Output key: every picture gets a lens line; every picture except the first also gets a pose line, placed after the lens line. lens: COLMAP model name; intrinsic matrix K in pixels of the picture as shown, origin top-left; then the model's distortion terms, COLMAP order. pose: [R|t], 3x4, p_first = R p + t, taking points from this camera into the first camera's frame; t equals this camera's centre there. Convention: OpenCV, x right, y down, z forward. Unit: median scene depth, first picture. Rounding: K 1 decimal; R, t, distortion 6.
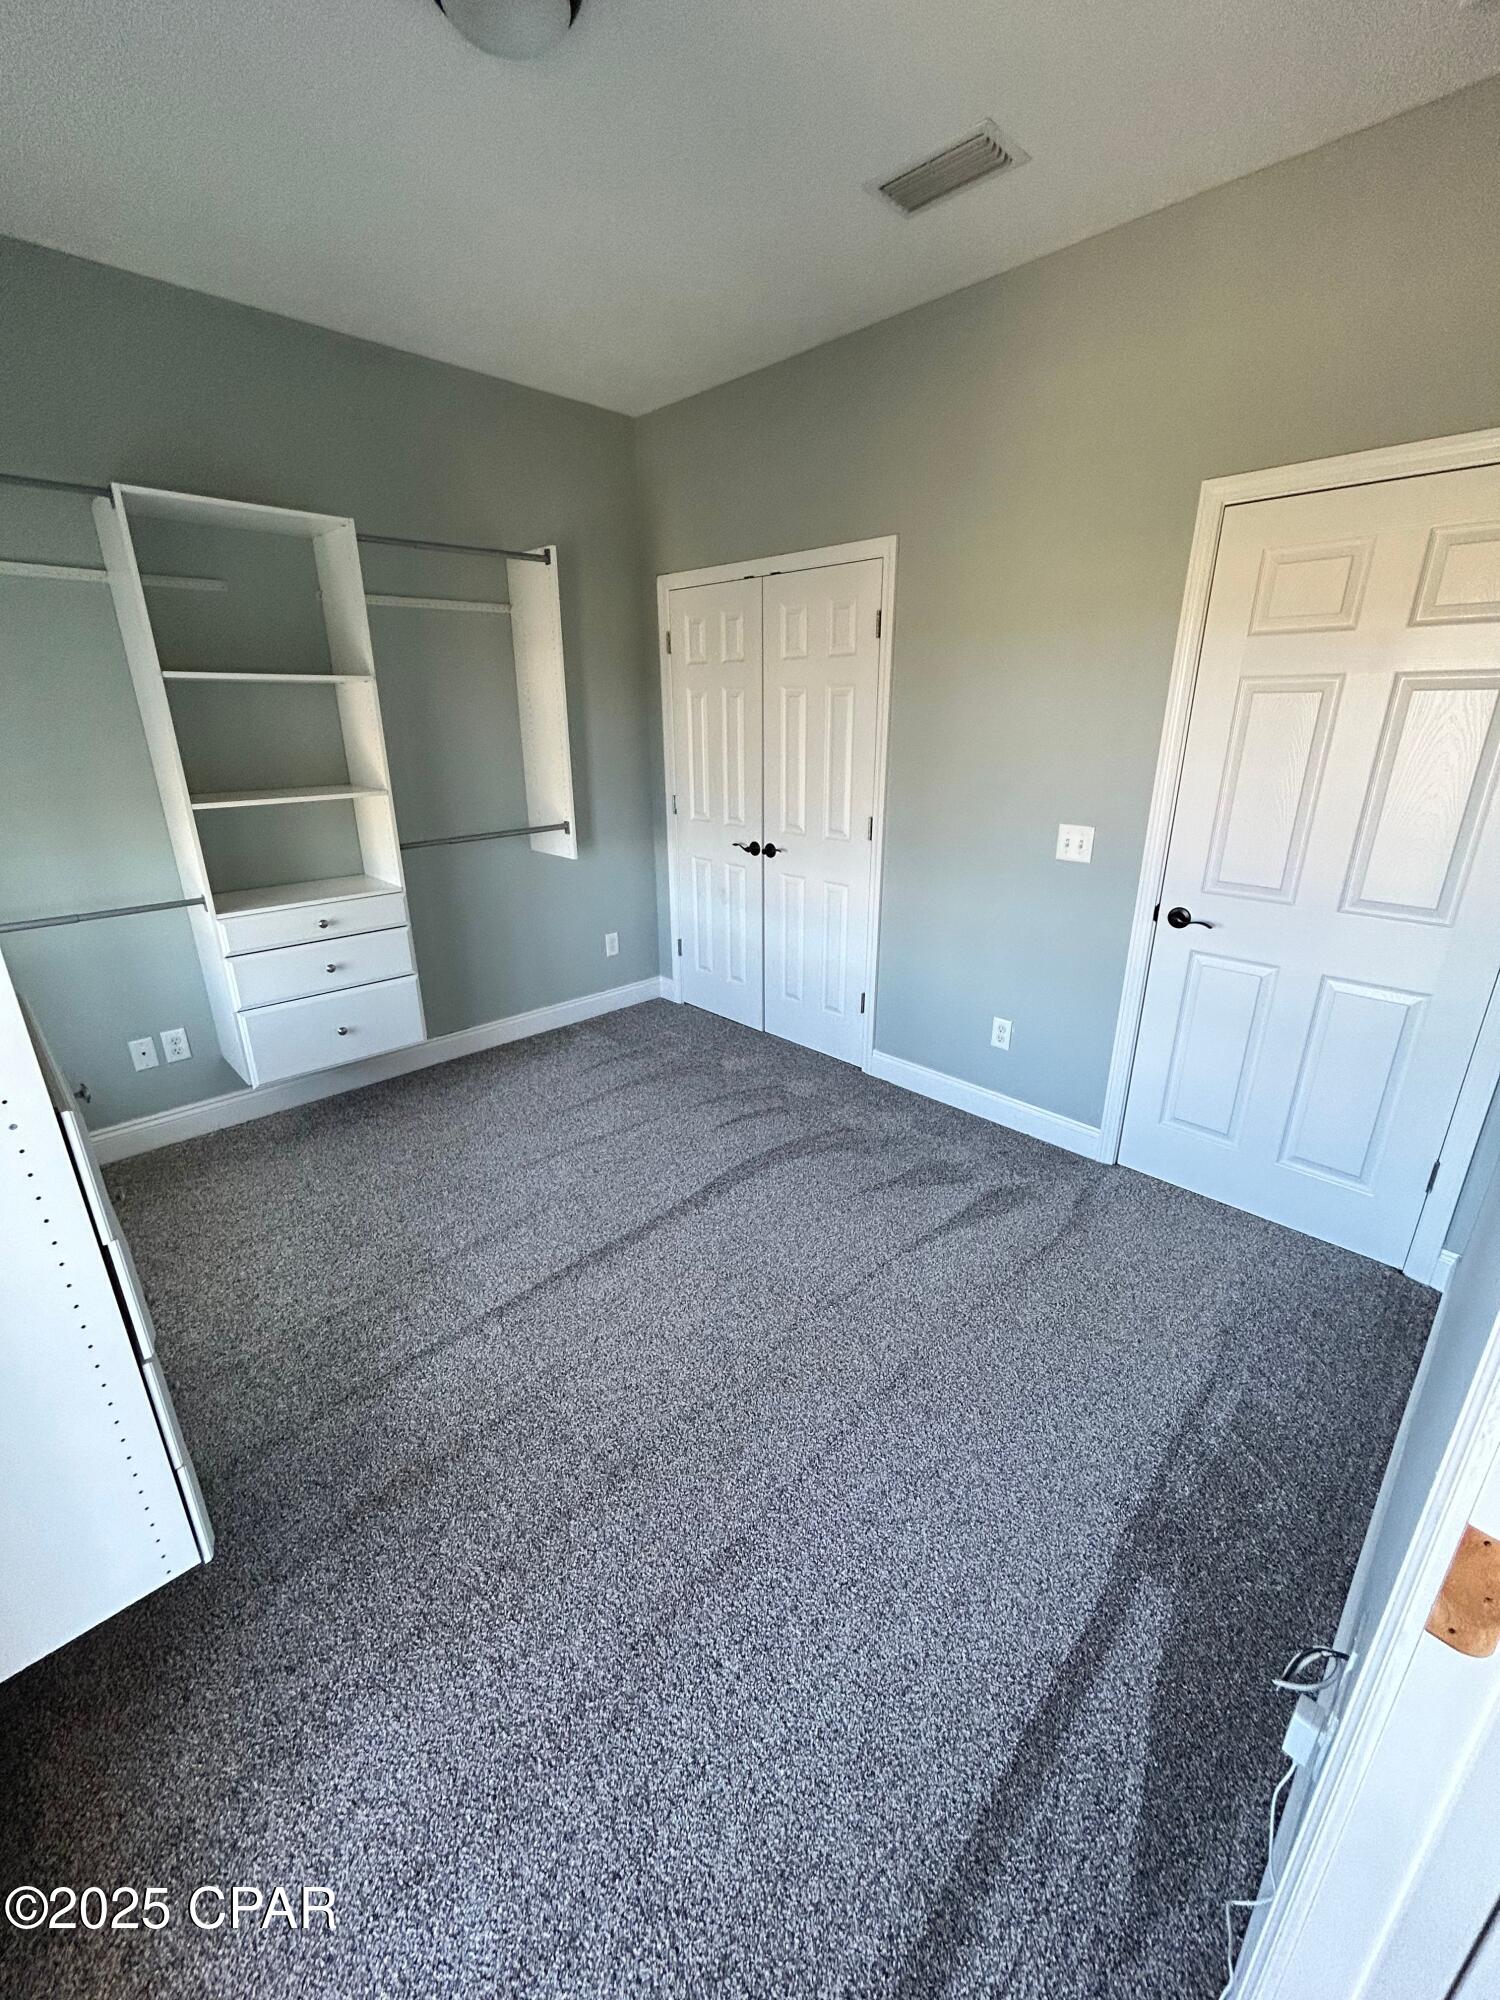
lens RADIAL K [[810.9, 0, 753.0], [0, 810.9, 1001.5], [0, 0, 1]] dist [-0.001595, 0.000619]
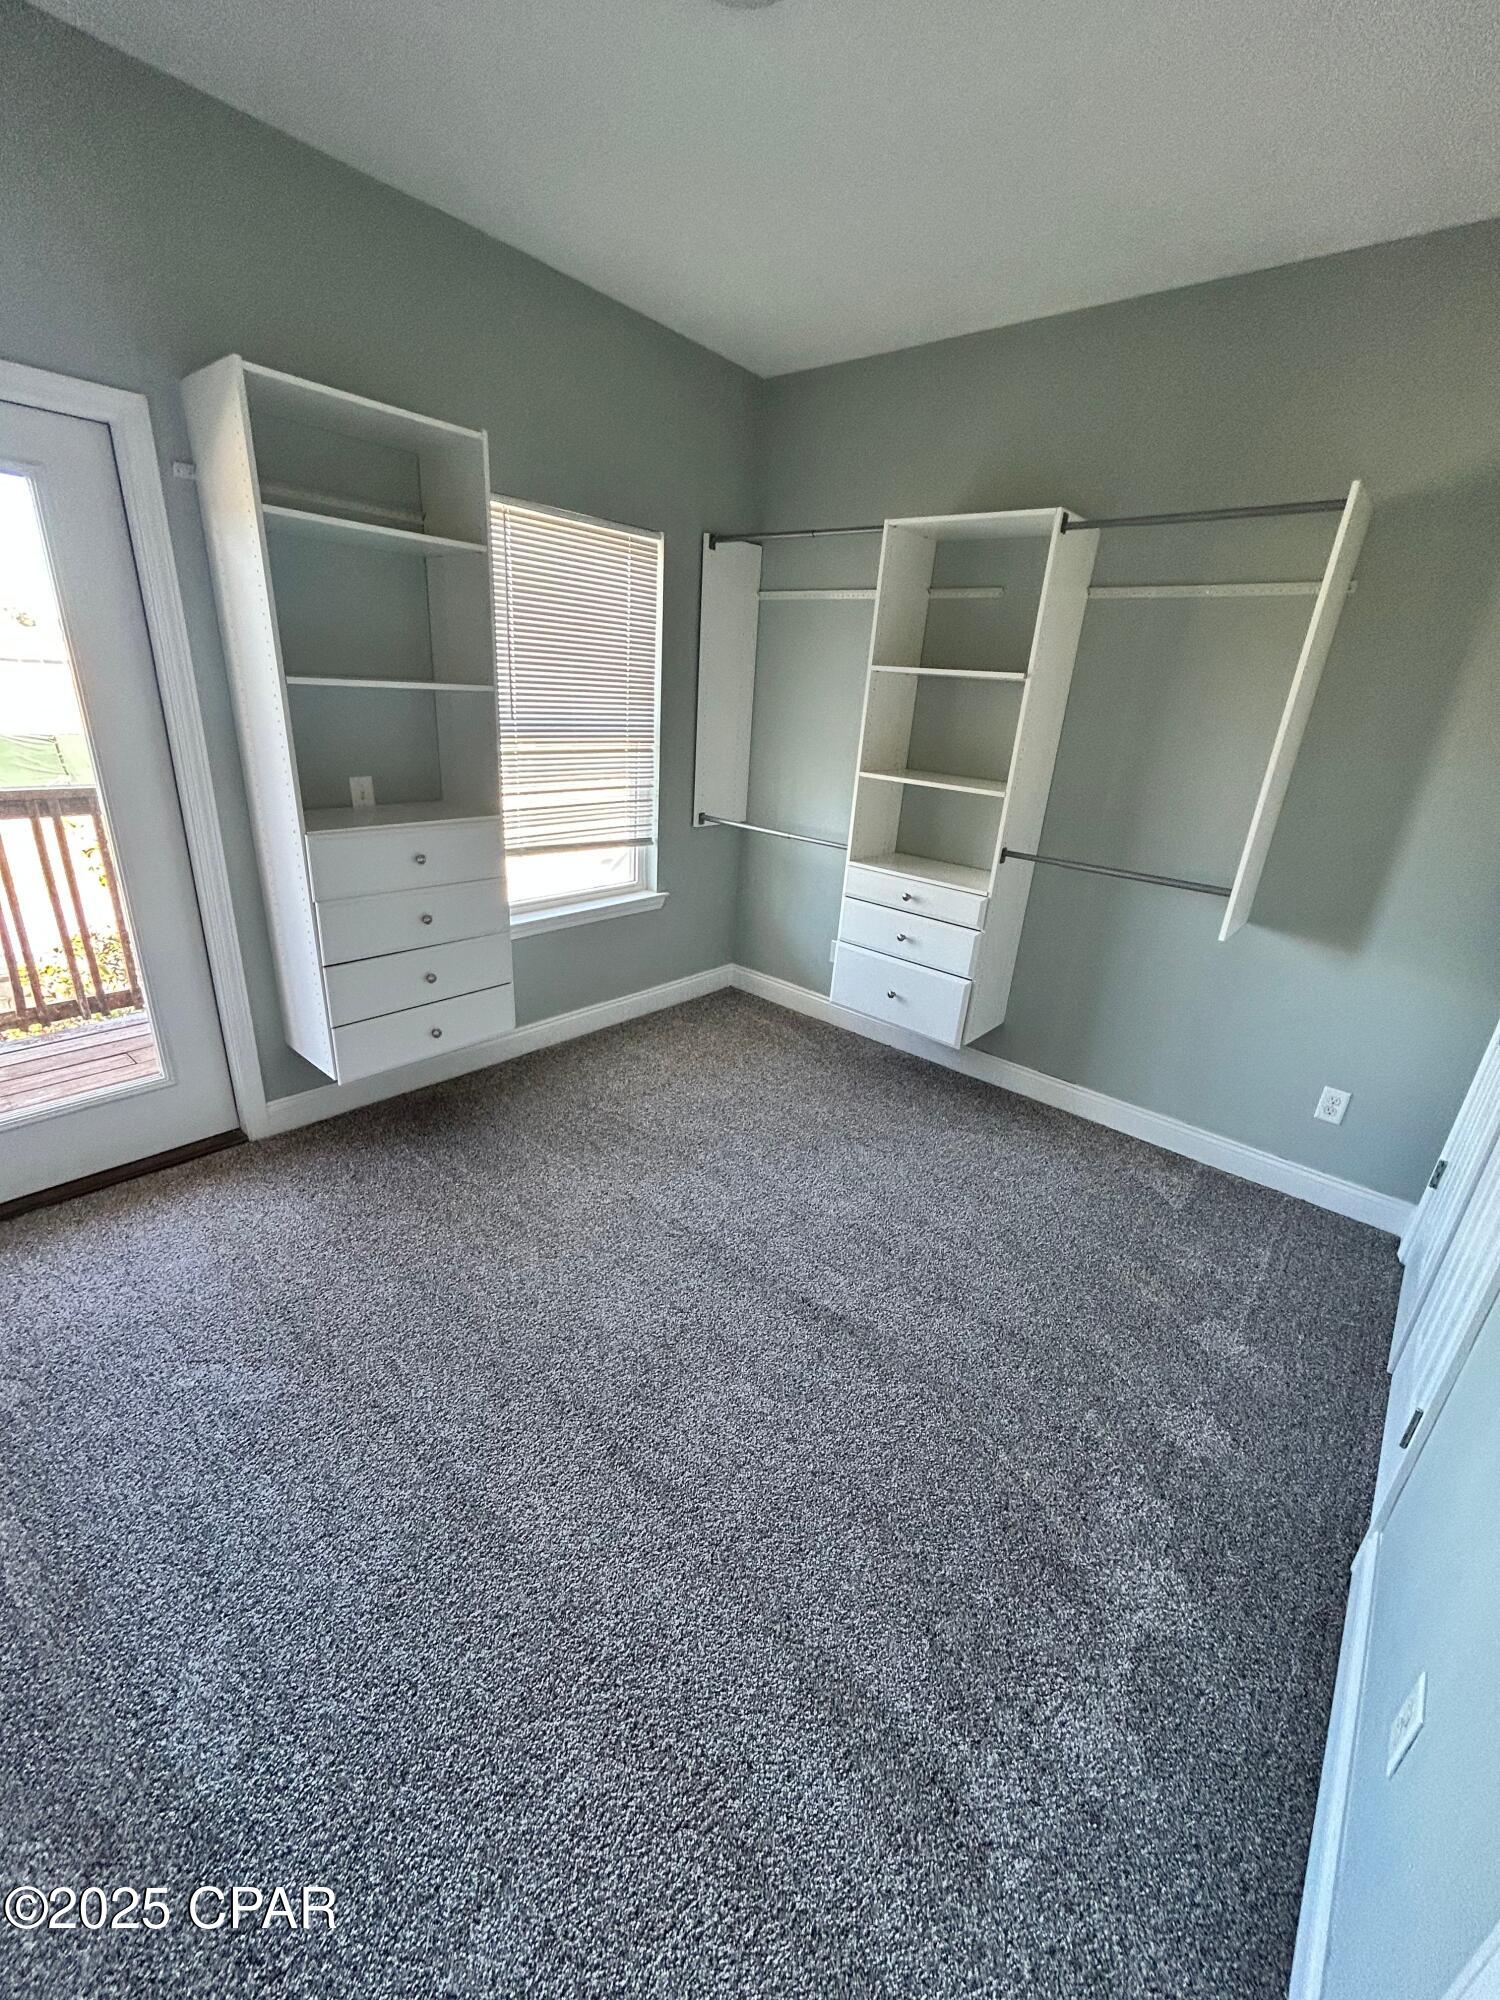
lens RADIAL K [[810.9, 0, 753.0], [0, 810.9, 1001.5], [0, 0, 1]] dist [-0.001595, 0.000619]
pose [[0.075312, 0.374055, -0.924344, 0.490556], [-0.401569, 0.859863, 0.315243, -0.221759], [0.912727, 0.347446, 0.214966, 0.582458]]
